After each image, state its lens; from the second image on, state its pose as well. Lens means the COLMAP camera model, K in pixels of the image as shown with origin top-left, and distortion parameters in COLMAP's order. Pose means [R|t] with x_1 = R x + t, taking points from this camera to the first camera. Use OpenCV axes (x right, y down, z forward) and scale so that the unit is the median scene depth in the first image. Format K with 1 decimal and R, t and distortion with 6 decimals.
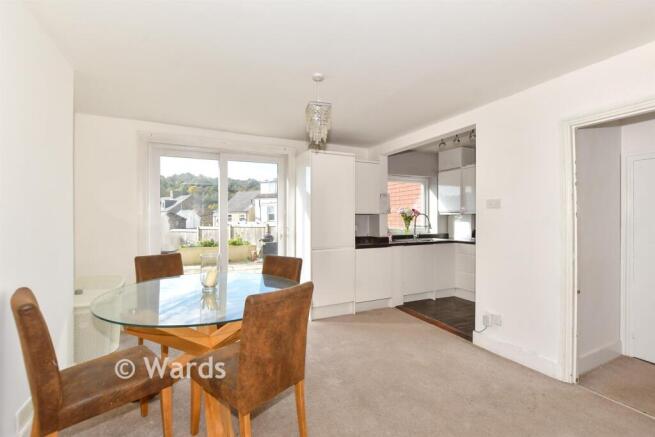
lens RADIAL K [[288.2, 0, 326.8], [0, 288.2, 220.0], [0, 0, 1]] dist [0.001025, -0.000008]
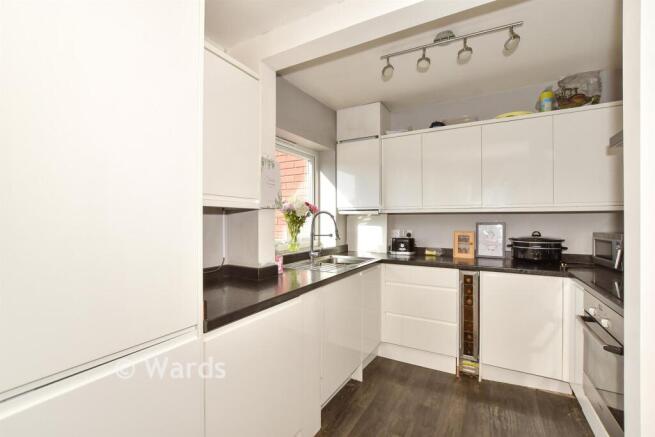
lens RADIAL K [[288.2, 0, 324.0], [0, 288.2, 221.0], [0, 0, 1]] dist [0.001025, -0.000008]
pose [[0.828016, 0.006193, 0.560670, 0.029967], [-0.009246, 0.999954, 0.002609, -0.005632], [-0.560628, -0.007344, 0.828035, 0.535735]]
